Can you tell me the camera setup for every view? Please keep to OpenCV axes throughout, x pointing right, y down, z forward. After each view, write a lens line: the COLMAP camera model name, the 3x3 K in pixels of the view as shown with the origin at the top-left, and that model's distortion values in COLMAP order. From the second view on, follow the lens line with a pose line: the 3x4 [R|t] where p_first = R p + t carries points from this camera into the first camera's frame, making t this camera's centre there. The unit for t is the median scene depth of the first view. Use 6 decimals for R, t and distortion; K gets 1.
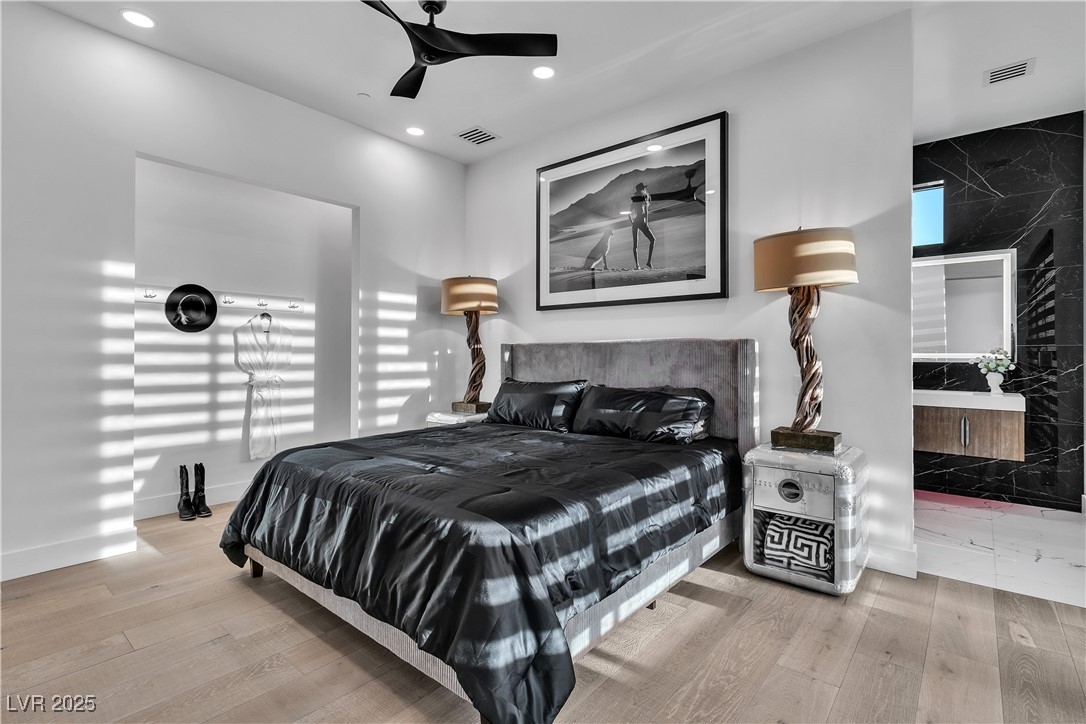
lens RADIAL K [[509.9, 0, 544.0], [0, 509.9, 358.4], [0, 0, 1]] dist [0.002277, -0.000008]
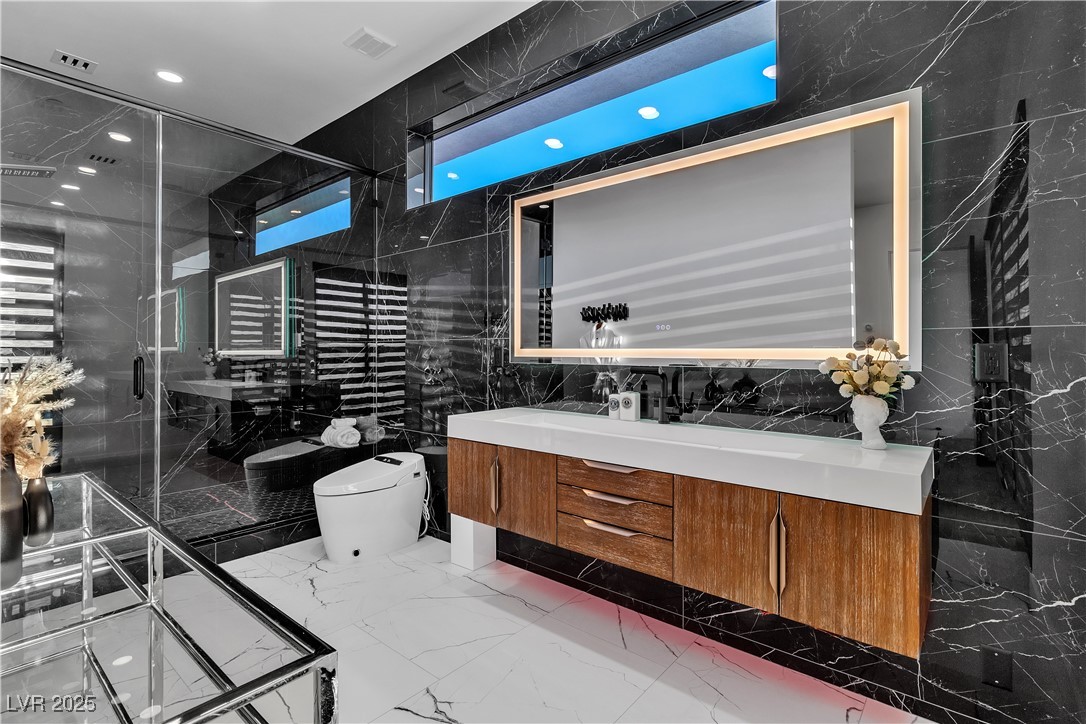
lens RADIAL K [[509.9, 0, 542.0], [0, 509.9, 357.0], [0, 0, 1]] dist [0.002277, -0.000008]
pose [[0.999975, -0.005985, 0.003762, 0.629761], [0.005978, 0.999980, 0.001895, -0.005028], [-0.003773, -0.001872, 0.999991, 0.603181]]
